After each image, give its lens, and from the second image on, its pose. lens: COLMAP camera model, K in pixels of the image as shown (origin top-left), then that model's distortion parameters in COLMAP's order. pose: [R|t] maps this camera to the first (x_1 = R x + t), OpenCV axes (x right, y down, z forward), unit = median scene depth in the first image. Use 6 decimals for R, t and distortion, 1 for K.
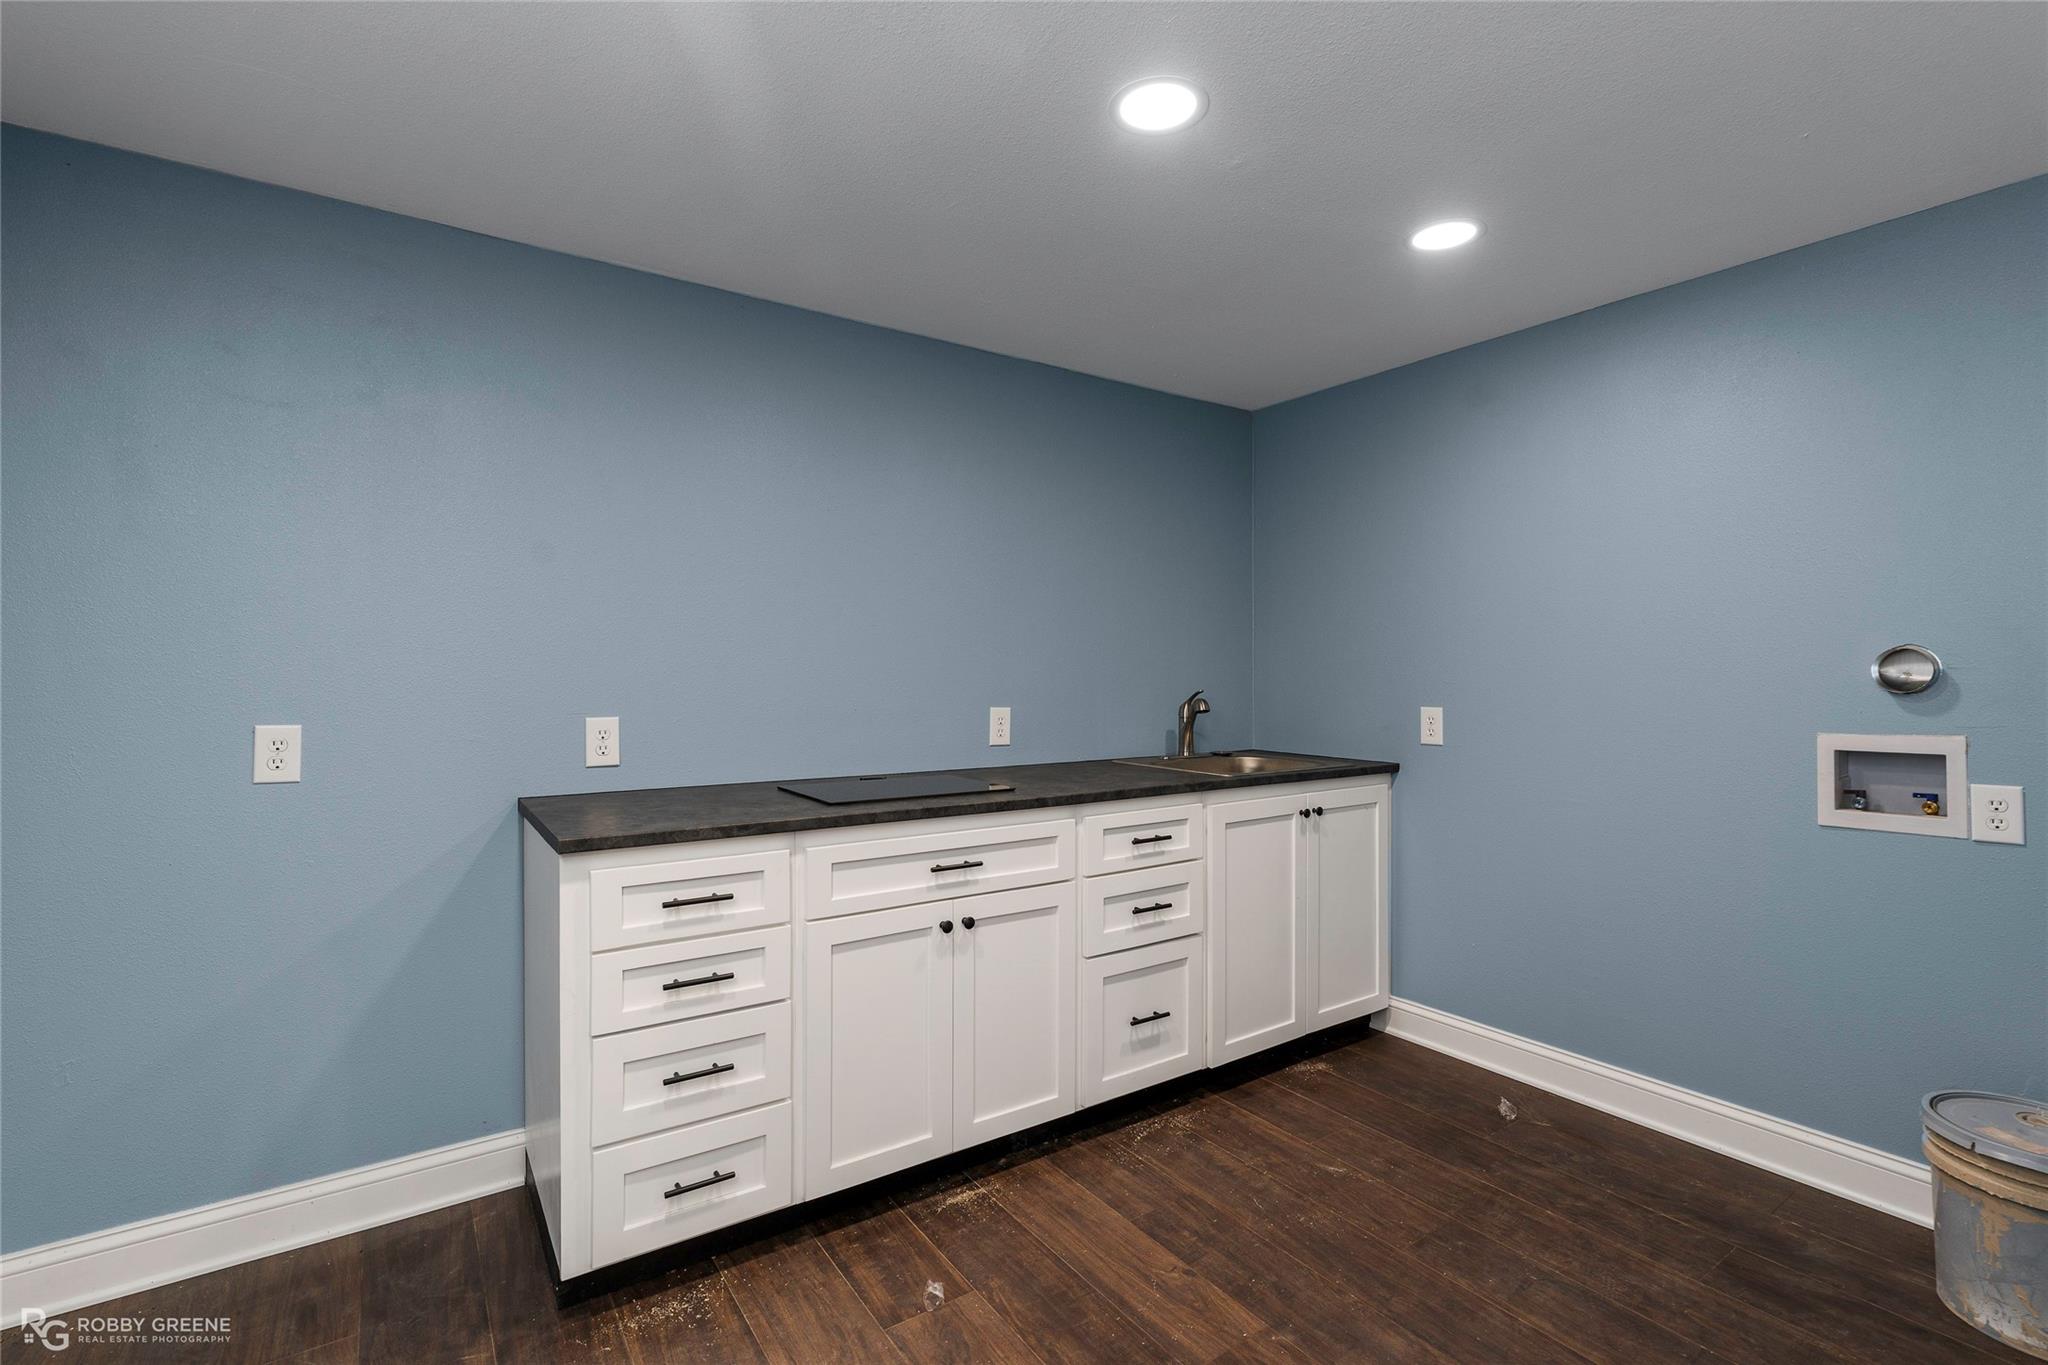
lens RADIAL K [[932.3, 0, 1021.5], [0, 932.3, 687.3], [0, 0, 1]] dist [-0.000844, -0.000036]
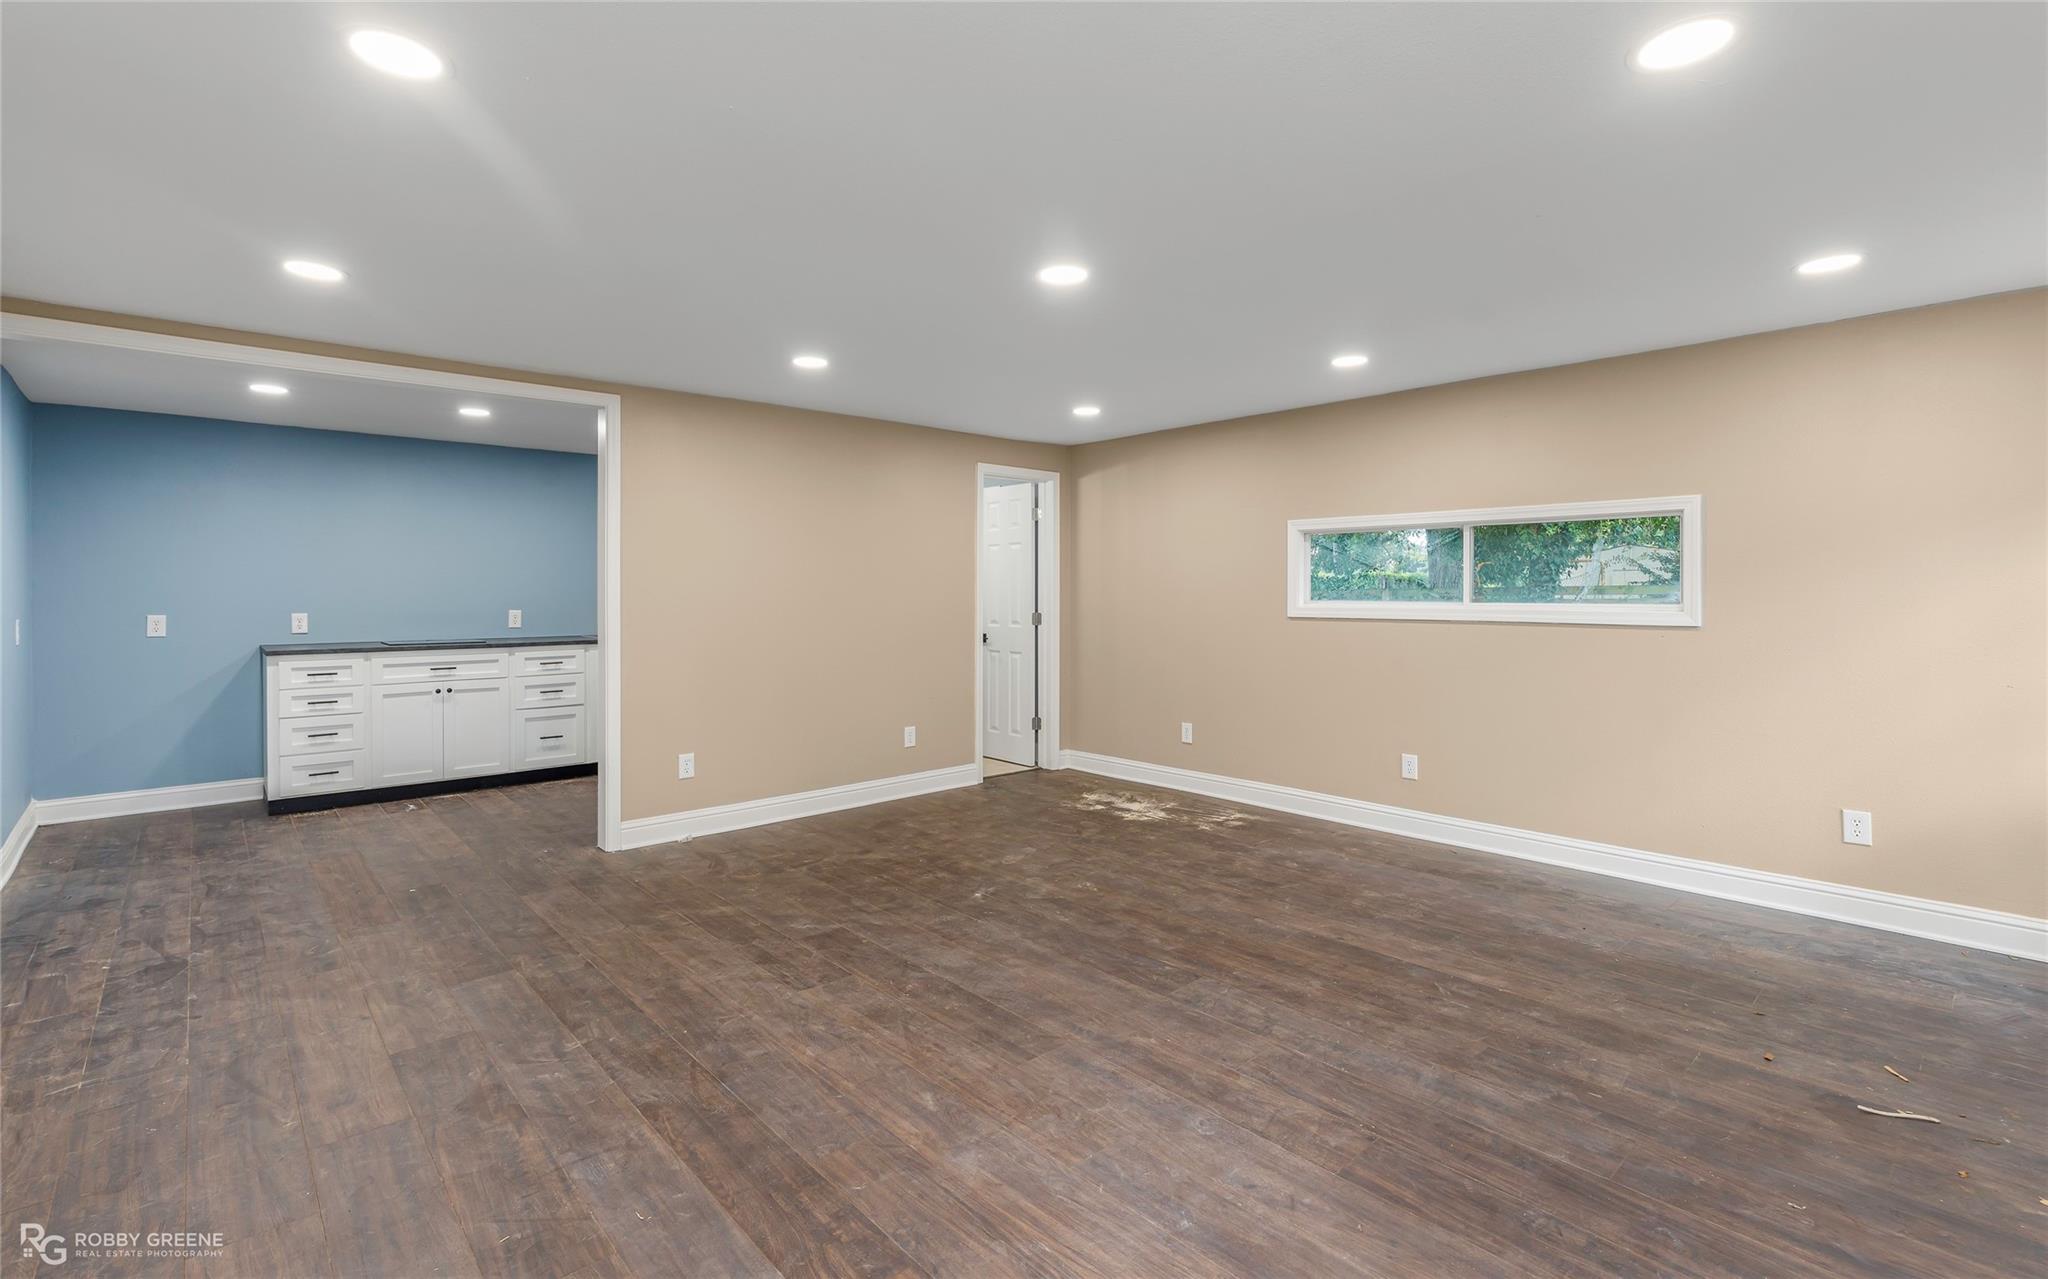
lens RADIAL K [[920.5, 0, 1044.9], [0, 920.5, 599.7], [0, 0, 1]] dist [-0.008192, 0.000990]
pose [[0.988677, -0.000271, 0.150061, 1.232025], [0.000631, 0.999997, -0.002351, 0.003830], [-0.150060, 0.002419, 0.988674, -1.833823]]
